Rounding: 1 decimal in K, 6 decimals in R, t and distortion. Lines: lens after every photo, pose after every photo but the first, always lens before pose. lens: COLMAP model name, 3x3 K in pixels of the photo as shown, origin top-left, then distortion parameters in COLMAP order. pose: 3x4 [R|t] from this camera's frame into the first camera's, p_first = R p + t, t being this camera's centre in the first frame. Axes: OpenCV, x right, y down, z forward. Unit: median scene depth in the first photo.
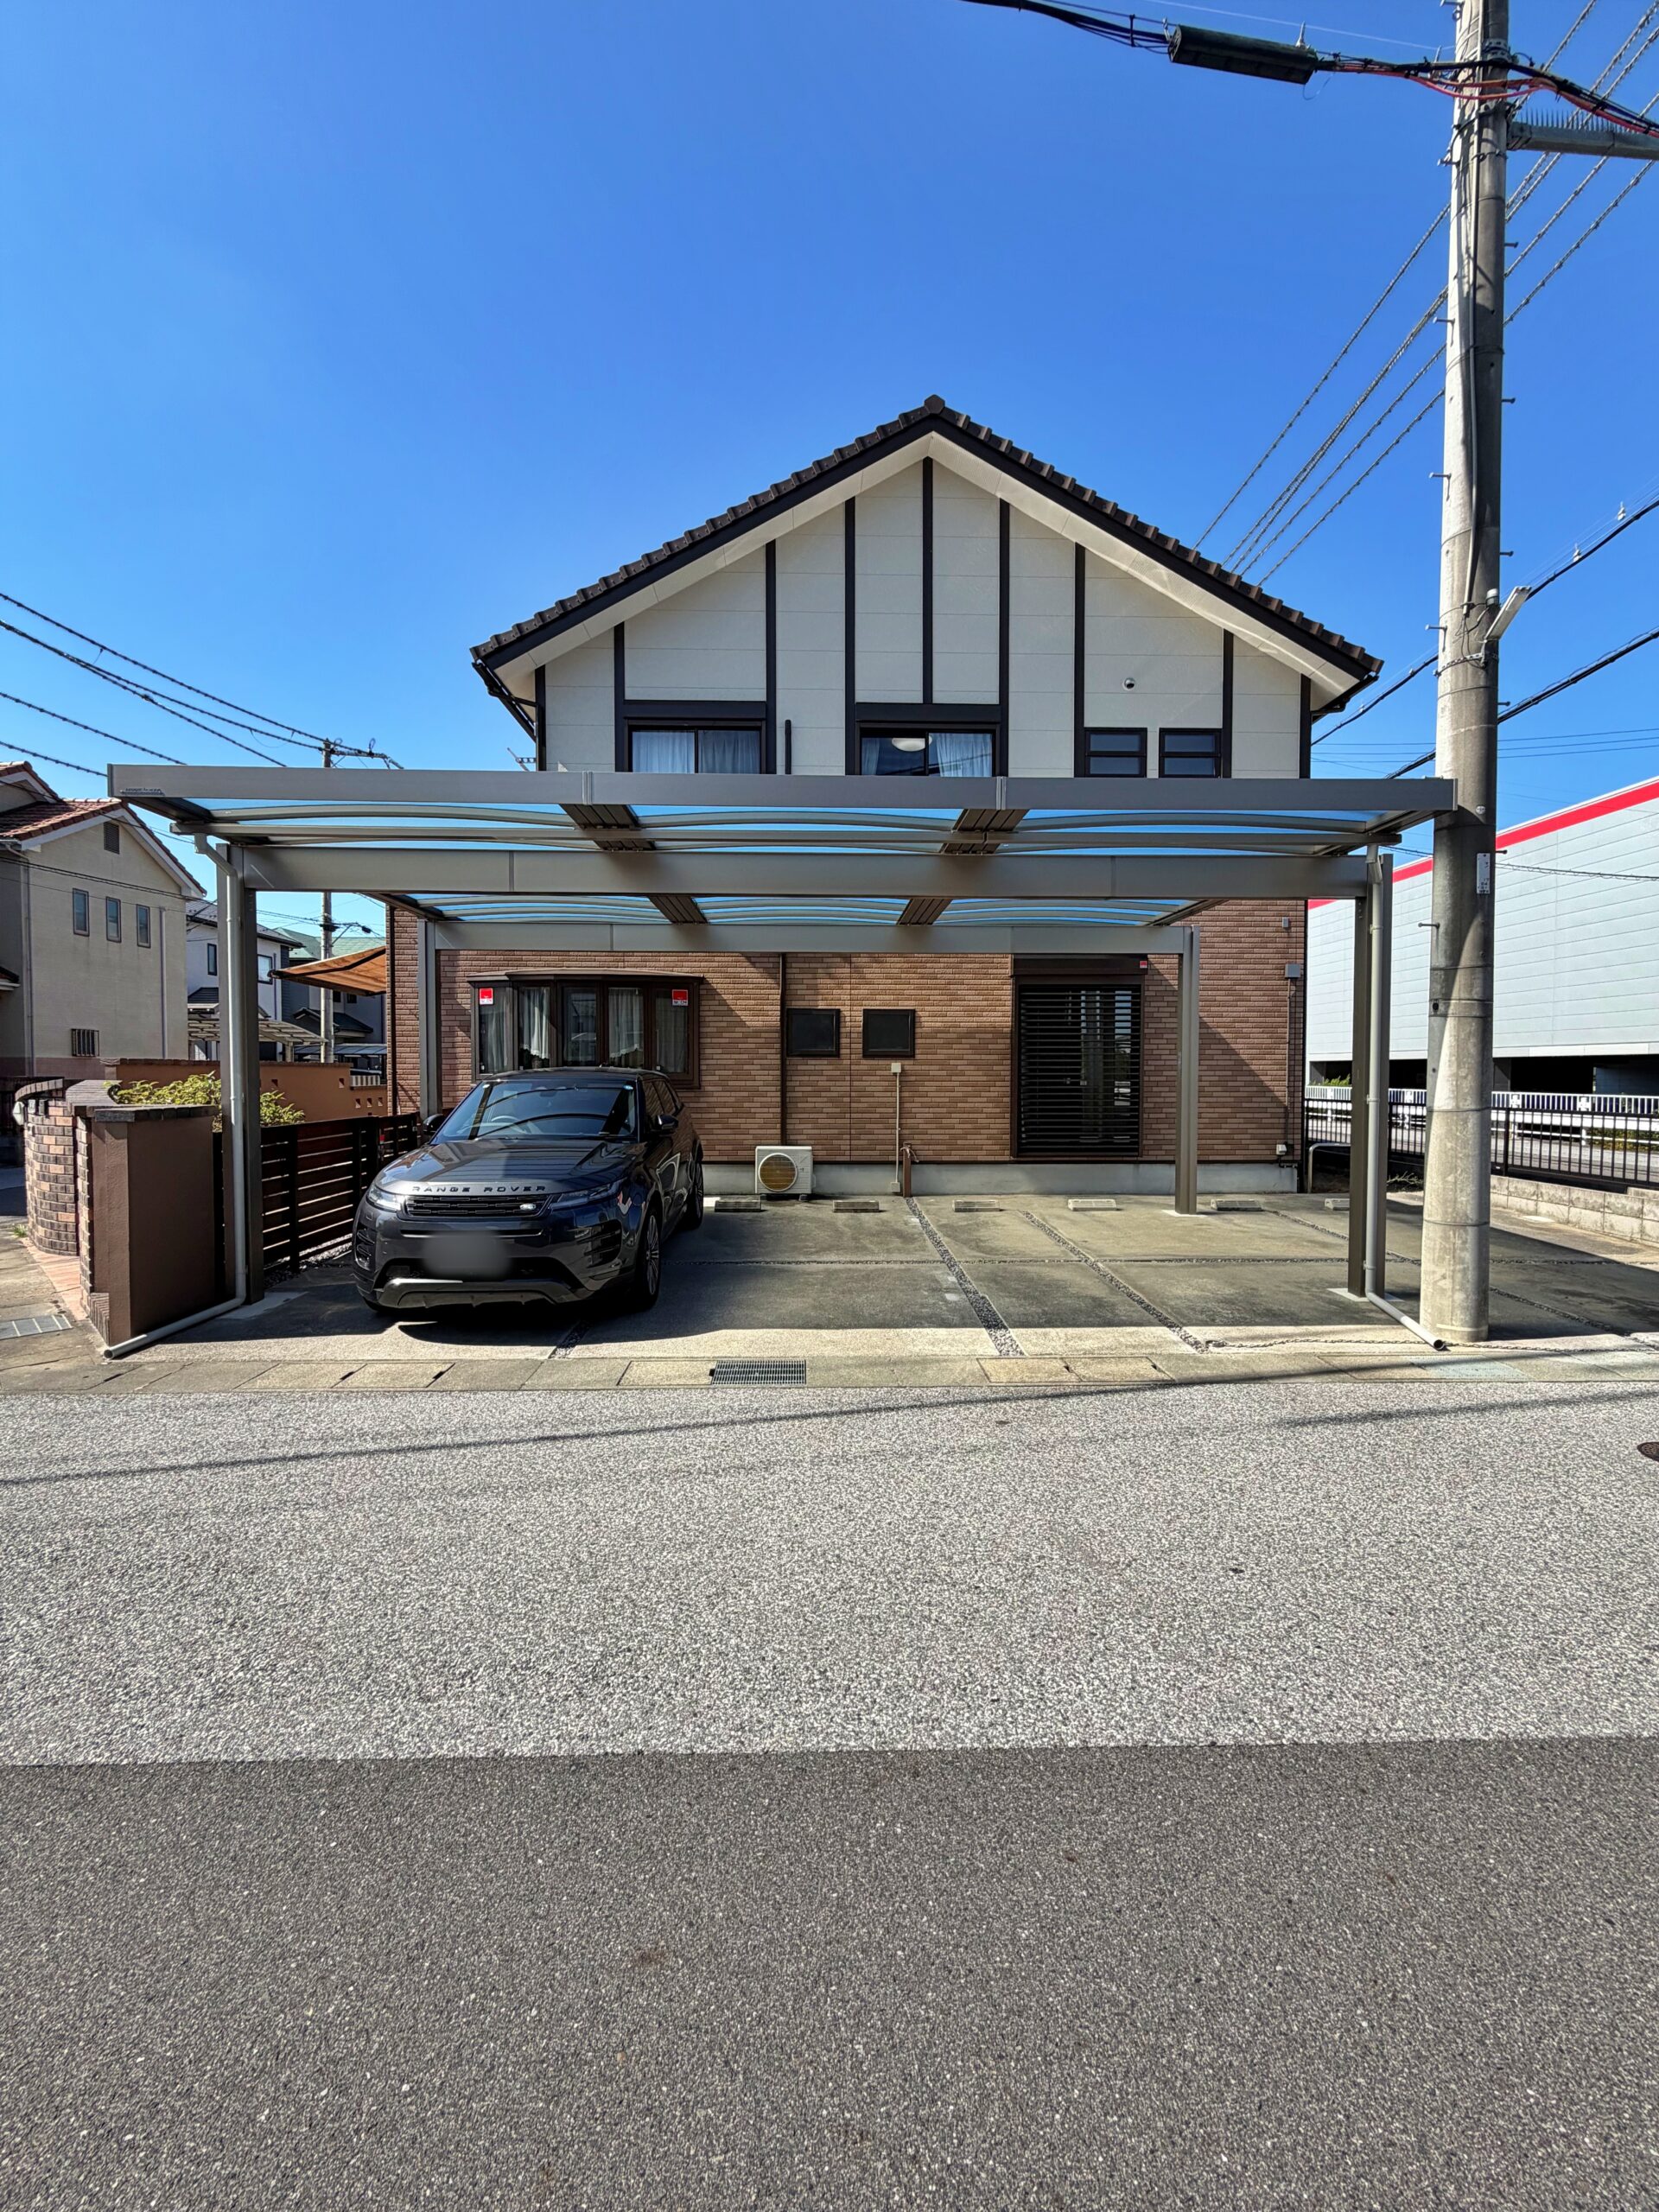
lens RADIAL K [[872.8, 0, 826.6], [0, 872.8, 1095.8], [0, 0, 1]] dist [0.001599, 0.000161]
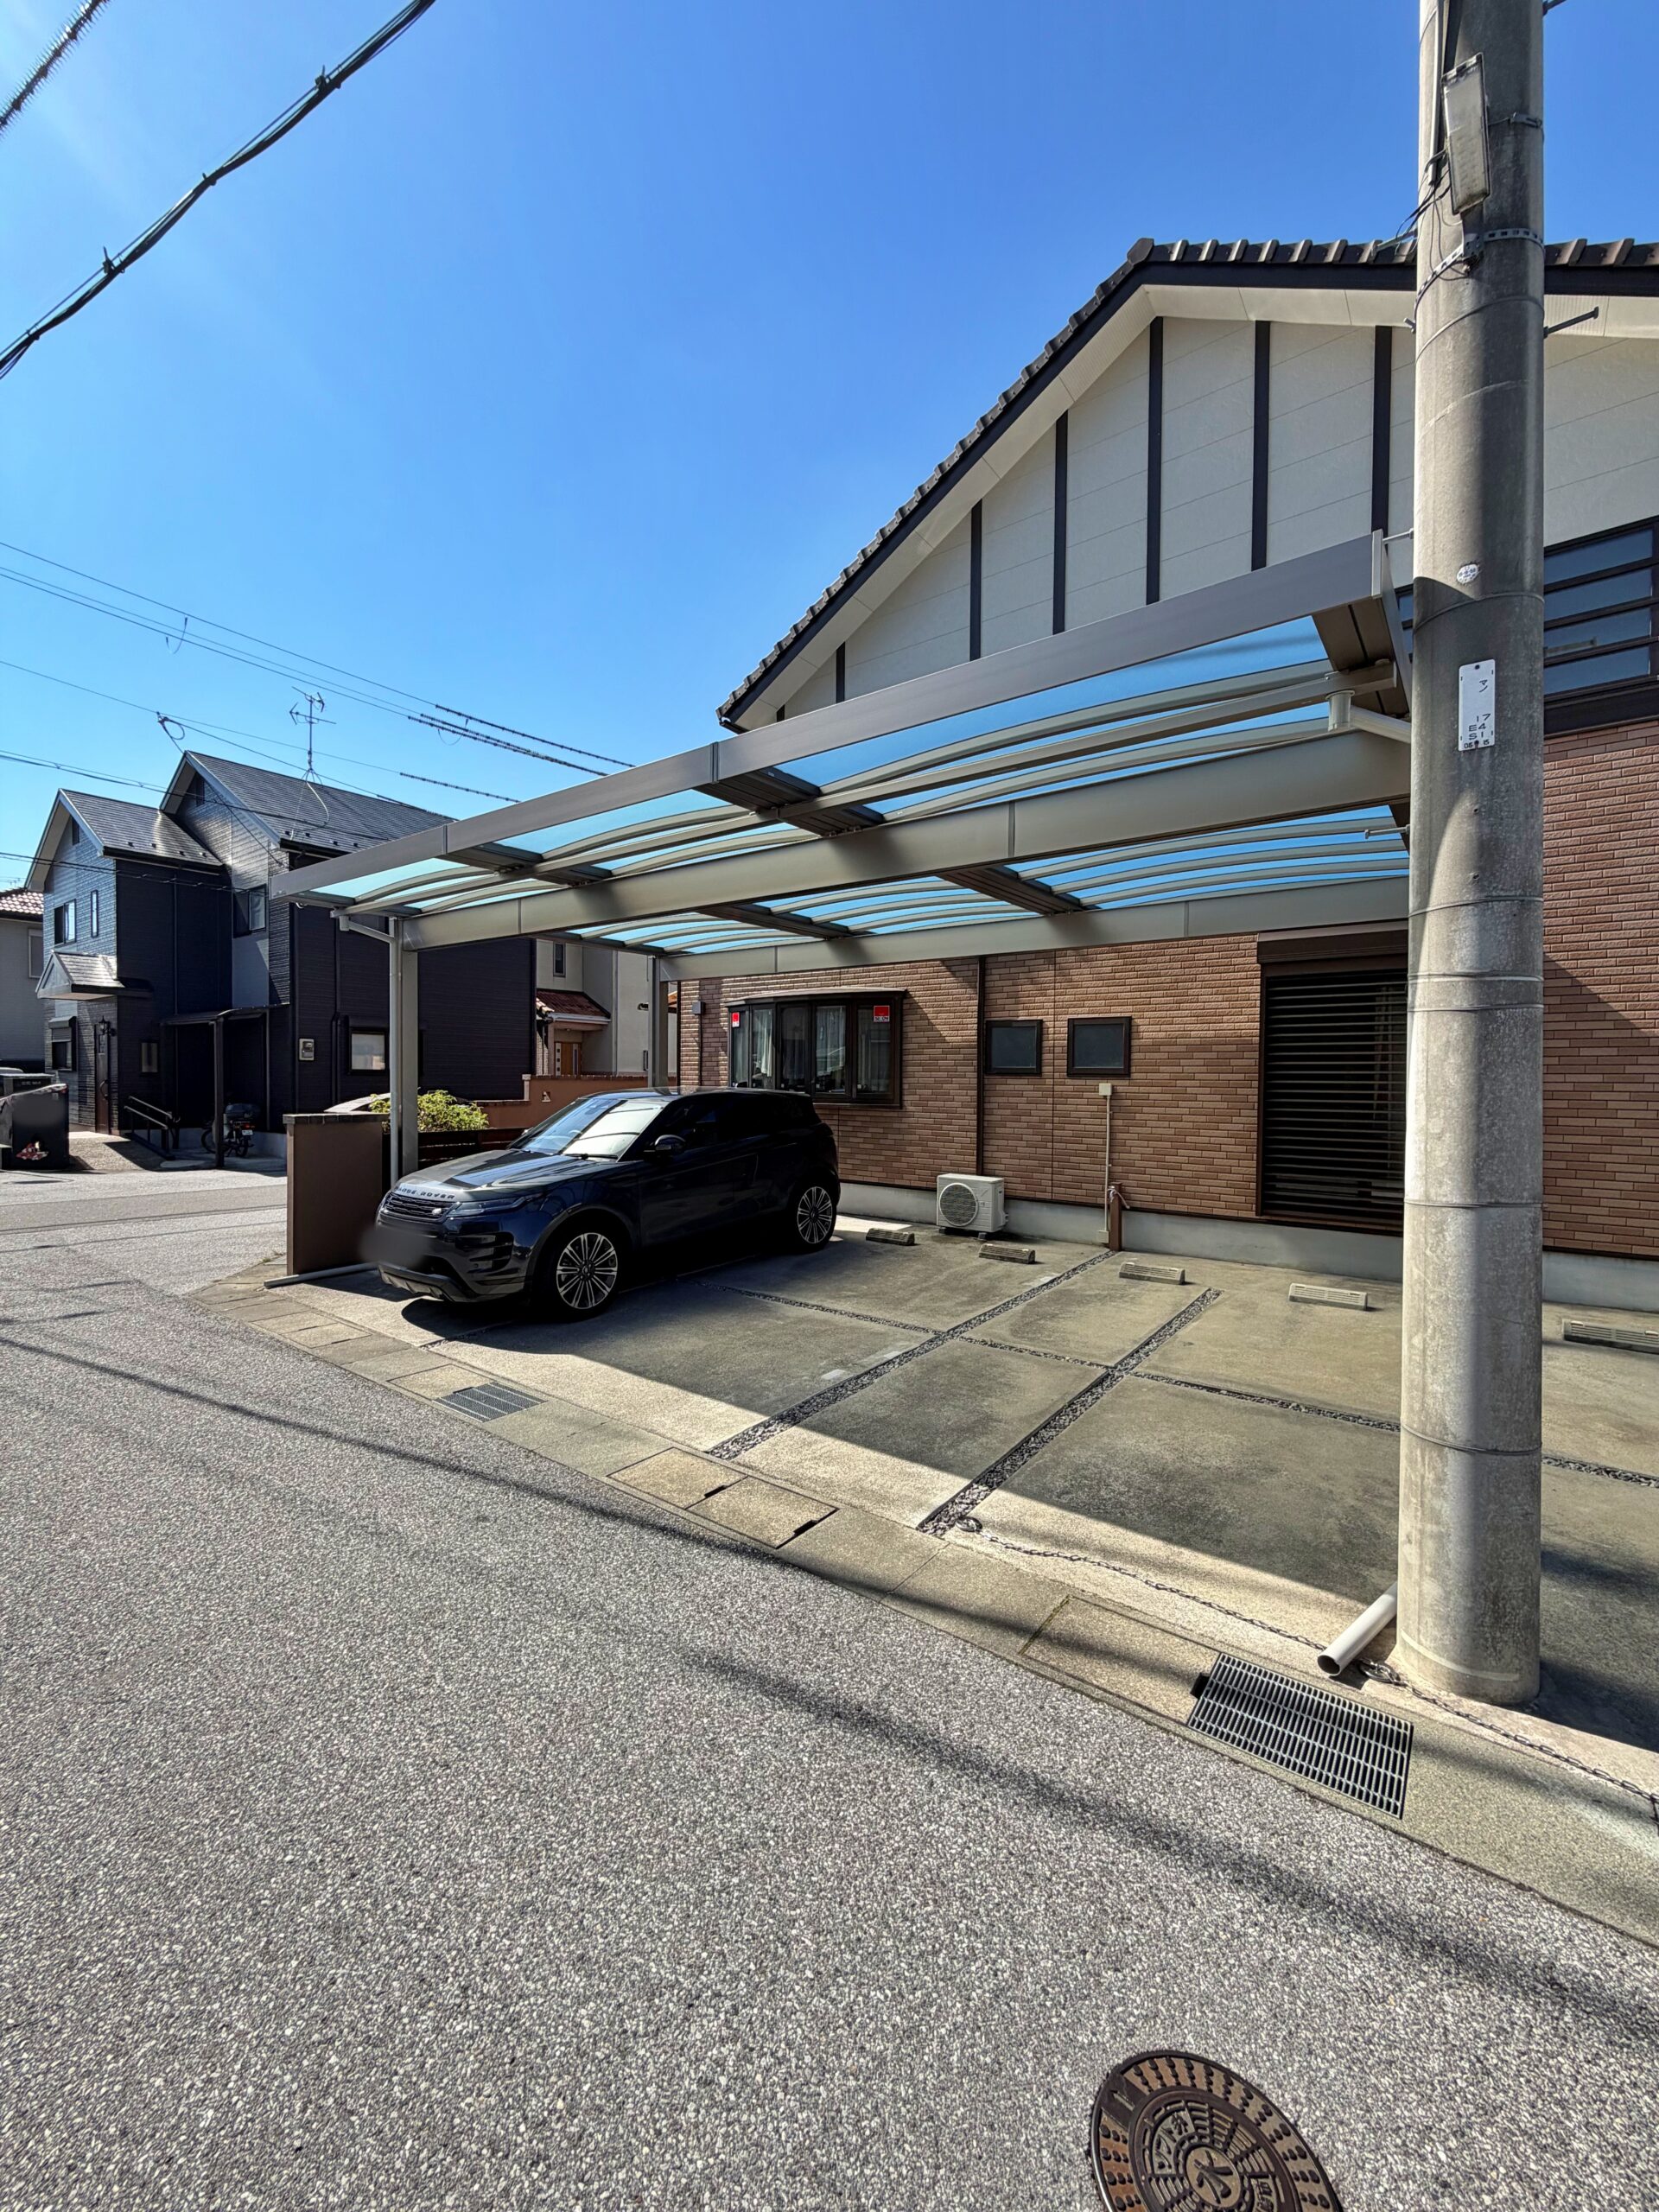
lens RADIAL K [[872.8, 0, 826.6], [0, 872.8, 1095.8], [0, 0, 1]] dist [0.001599, 0.000161]
pose [[0.787009, 0.017769, -0.616685, 0.721961], [-0.025566, 0.999666, -0.003823, -0.031398], [0.616411, 0.018775, 0.787200, 0.390607]]
